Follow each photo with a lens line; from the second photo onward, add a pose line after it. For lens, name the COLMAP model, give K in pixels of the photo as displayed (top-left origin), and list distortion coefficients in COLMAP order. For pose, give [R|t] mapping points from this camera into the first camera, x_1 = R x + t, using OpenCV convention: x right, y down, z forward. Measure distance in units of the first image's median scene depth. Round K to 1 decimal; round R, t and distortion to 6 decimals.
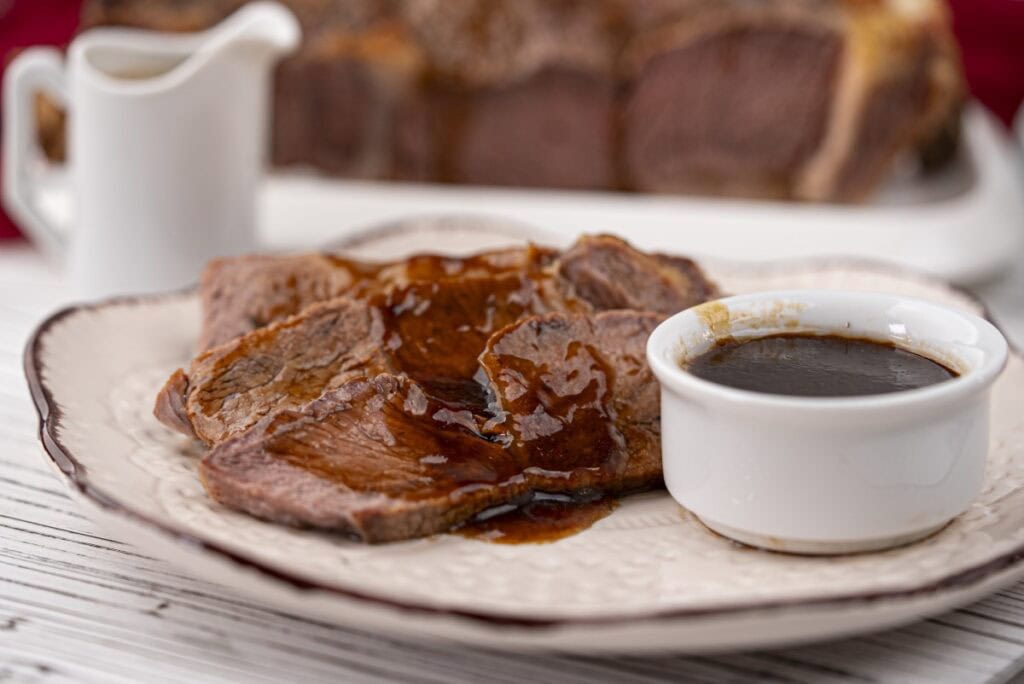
lens RADIAL K [[3141.8, 0, 512.0], [0, 3141.8, 342.0], [0, 0, 1]] dist [-0.152845, -0.121189]
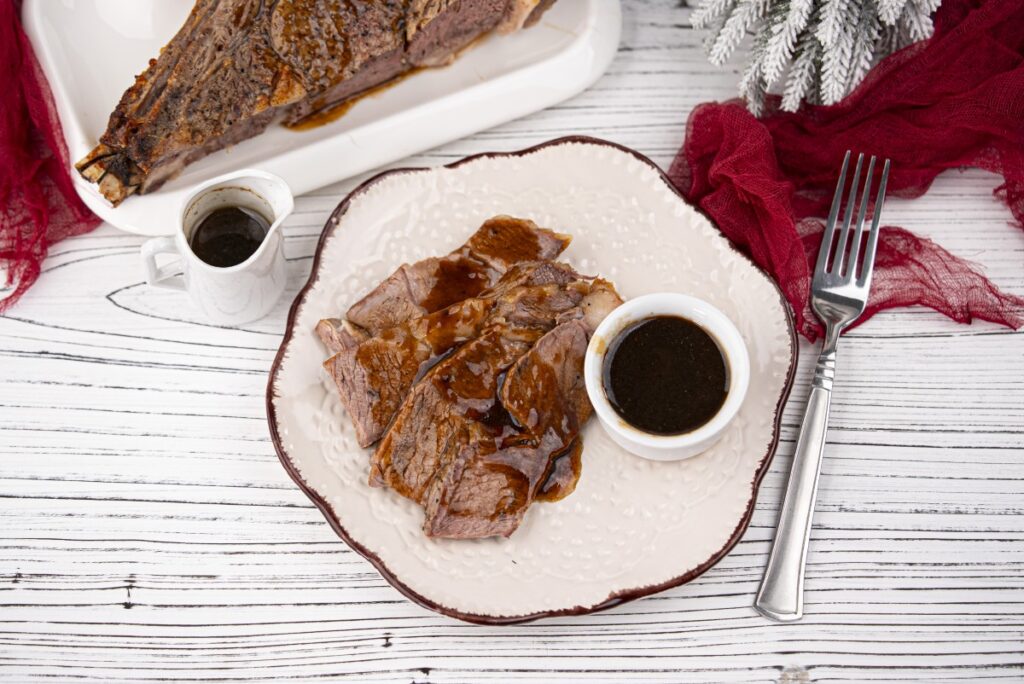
lens RADIAL K [[2844.4, 0, 512.0], [0, 2844.4, 342.0], [0, 0, 1]] dist [-0.148741, 0.070139]
pose [[0.898957, -0.408038, 0.159313, -0.296010], [0.159202, 0.643175, 0.748987, -1.470435], [-0.408082, -0.647944, 0.643147, -0.209633]]
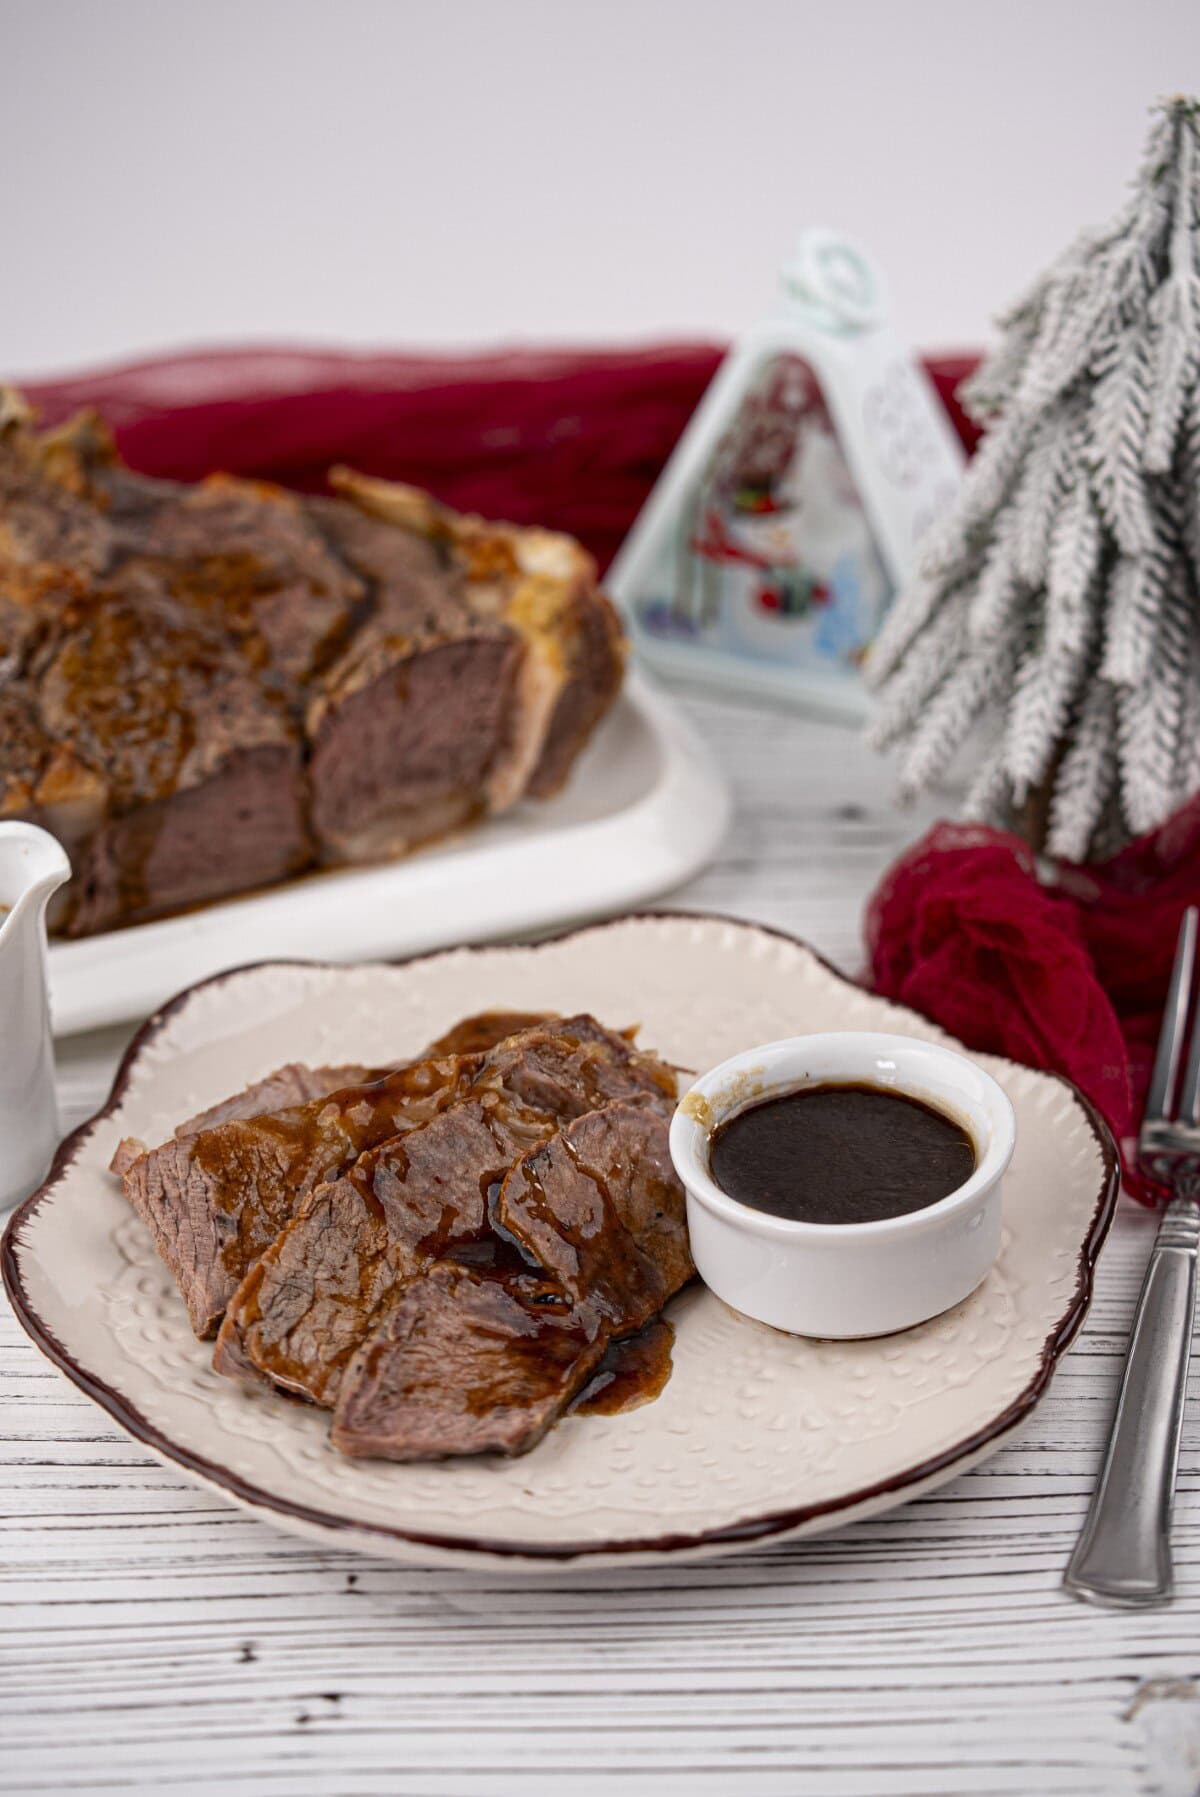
lens RADIAL K [[4991.6, 0, 600.0], [0, 4991.6, 898.5], [0, 0, 1]] dist [-0.148741, 0.070139]
pose [[0.889694, -0.271784, 0.366850, -0.541648], [0.186070, 0.949602, 0.252259, -0.490290], [-0.416921, -0.156173, 0.895425, -0.421696]]
